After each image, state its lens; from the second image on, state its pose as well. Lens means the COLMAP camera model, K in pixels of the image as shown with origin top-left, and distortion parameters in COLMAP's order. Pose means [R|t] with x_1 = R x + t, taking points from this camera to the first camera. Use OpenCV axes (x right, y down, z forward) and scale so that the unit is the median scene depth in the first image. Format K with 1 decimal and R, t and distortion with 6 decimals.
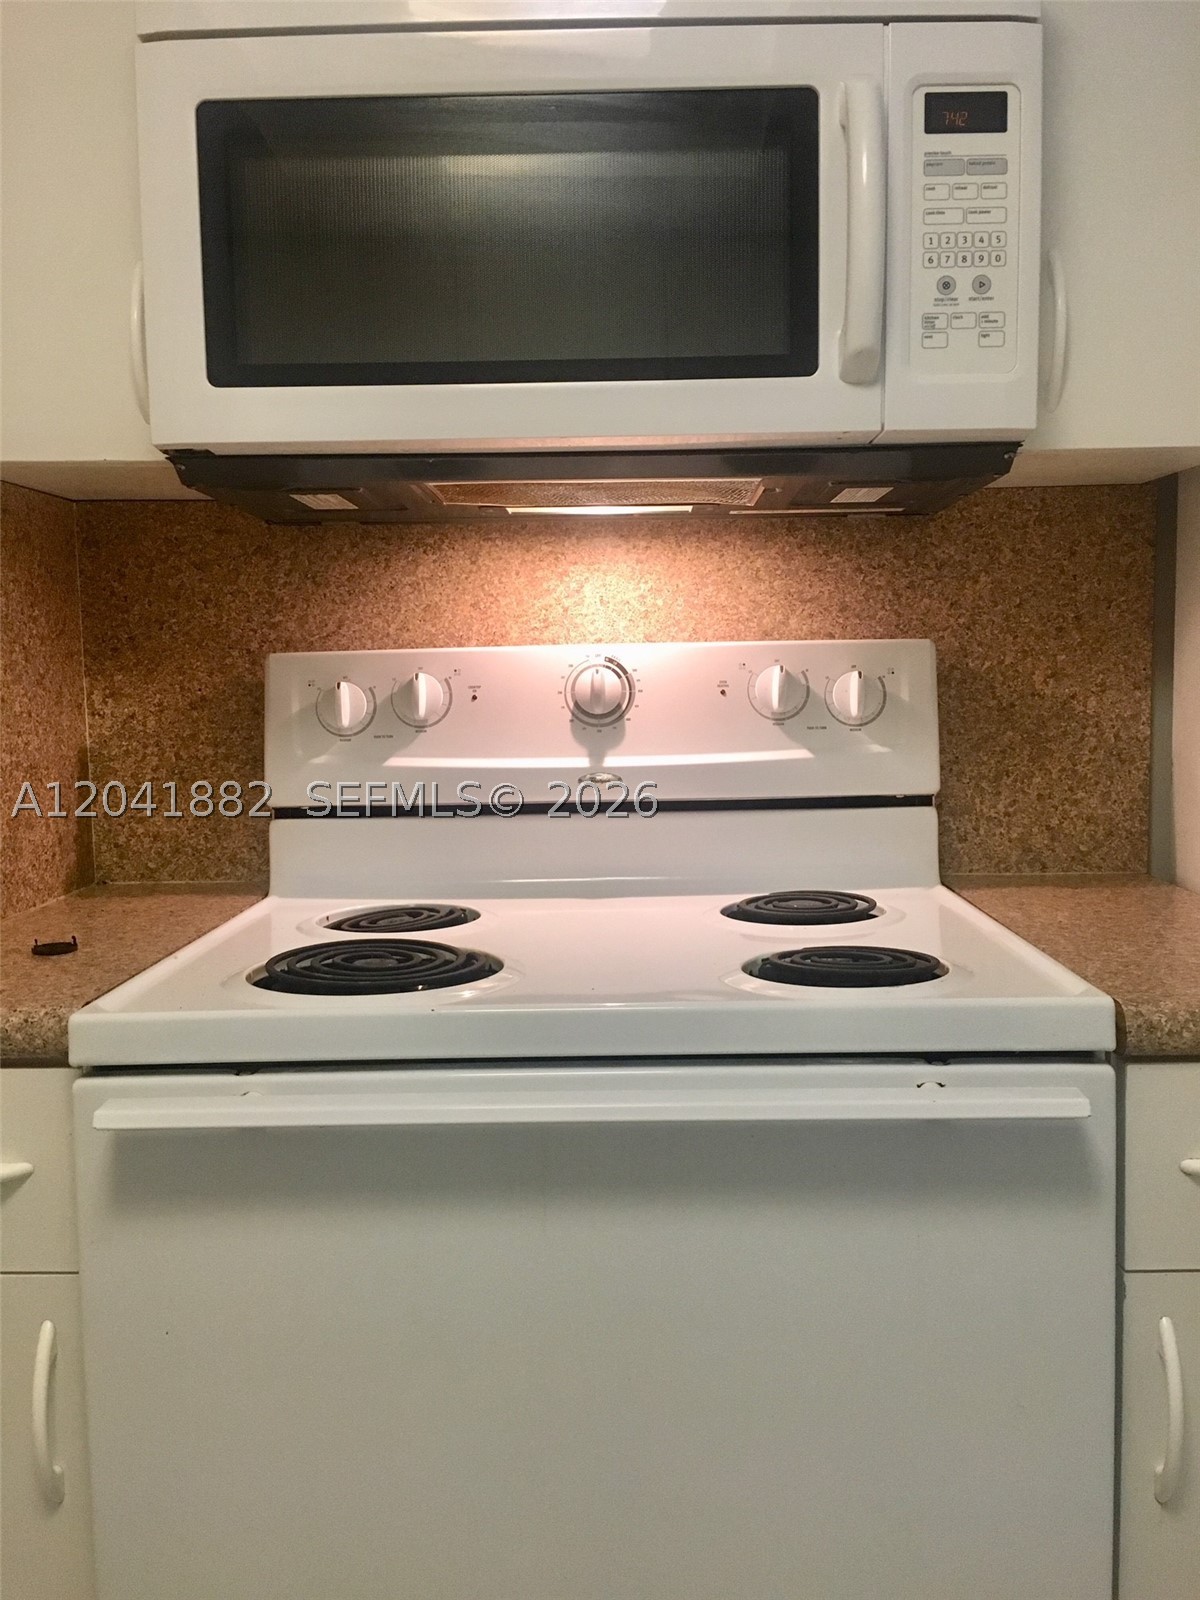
lens RADIAL K [[1361.9, 0, 597.3], [0, 1361.9, 795.6], [0, 0, 1]] dist [0.045844, -0.048956]
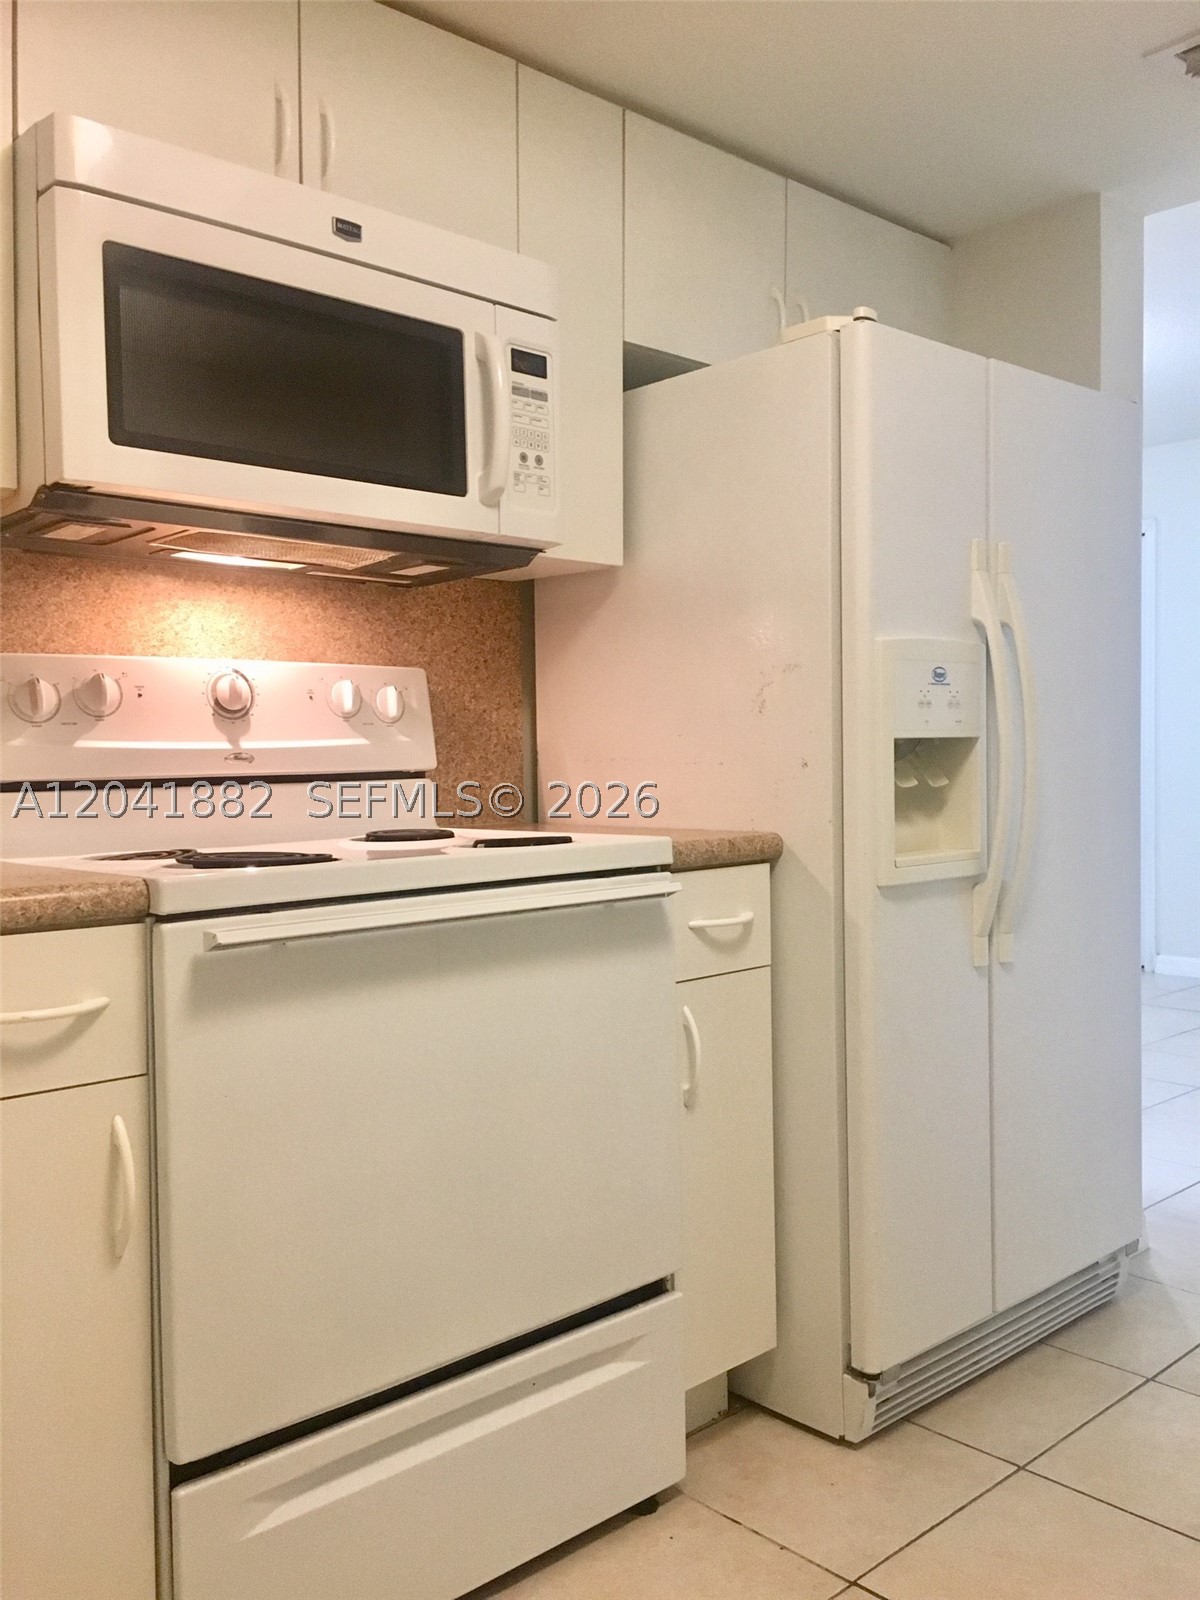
lens RADIAL K [[1361.9, 0, 597.5], [0, 1361.9, 803.2], [0, 0, 1]] dist [0.045844, -0.048956]
pose [[0.718806, -0.018257, 0.694971, -0.677877], [0.065387, 0.996999, -0.041438, 0.111281], [-0.692129, 0.075228, 0.717843, -0.216114]]
